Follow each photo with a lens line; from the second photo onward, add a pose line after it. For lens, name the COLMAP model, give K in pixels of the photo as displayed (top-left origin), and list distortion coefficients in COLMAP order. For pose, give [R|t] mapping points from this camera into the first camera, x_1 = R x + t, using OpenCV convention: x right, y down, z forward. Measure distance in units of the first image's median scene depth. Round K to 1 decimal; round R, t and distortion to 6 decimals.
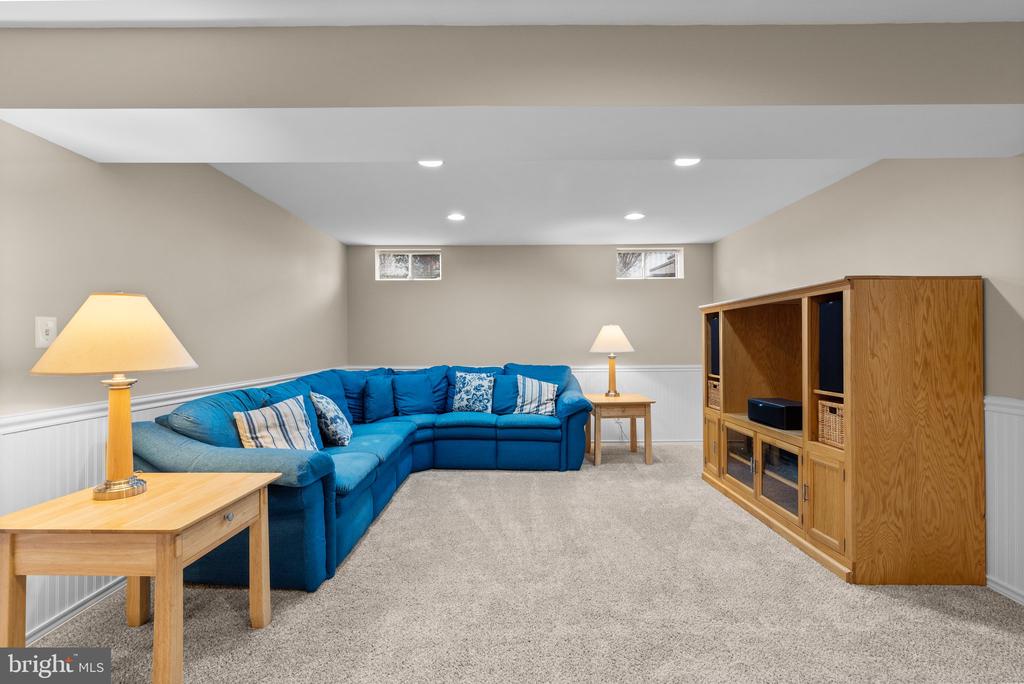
lens RADIAL K [[460.0, 0, 512.4], [0, 460.0, 345.7], [0, 0, 1]] dist [0.000973, 0.000477]
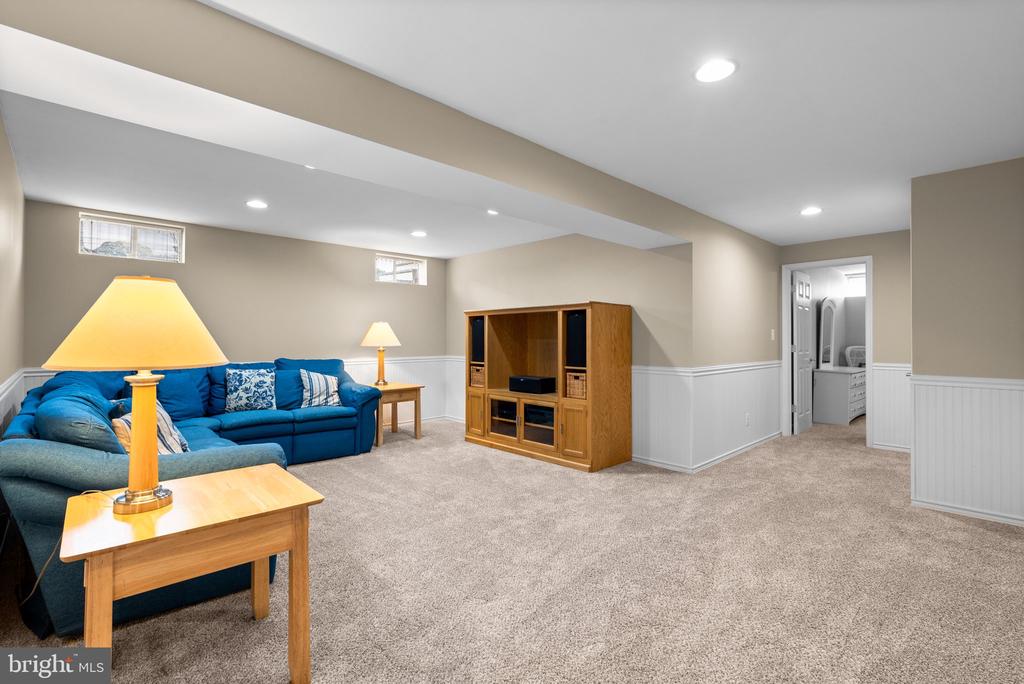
lens RADIAL K [[457.4, 0, 512.0], [0, 457.4, 342.0], [0, 0, 1]] dist [-0.000700, -0.000008]
pose [[0.727063, 0.000416, 0.686571, -0.428200], [-0.000733, 1.000000, 0.000170, 0.004382], [-0.686571, -0.000627, 0.727063, -0.051188]]
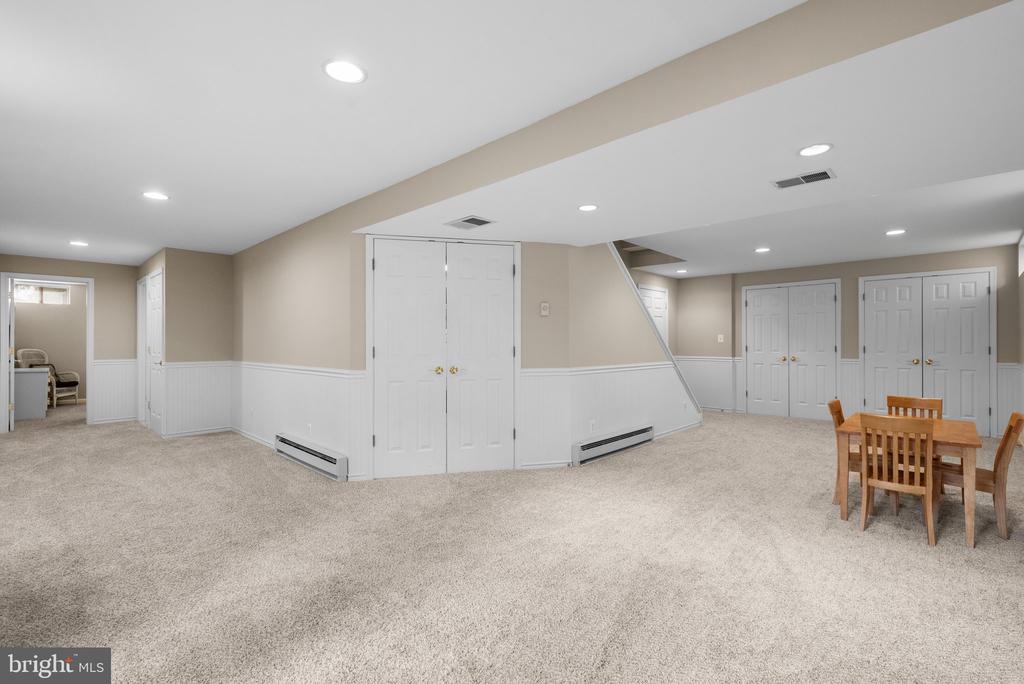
lens RADIAL K [[457.4, 0, 512.0], [0, 457.4, 342.0], [0, 0, 1]] dist [-0.000700, -0.000008]
pose [[-0.718233, 0.006087, 0.695776, -1.107822], [0.005967, 0.999979, -0.002588, 0.009821], [-0.695777, 0.002293, -0.718254, 0.329070]]
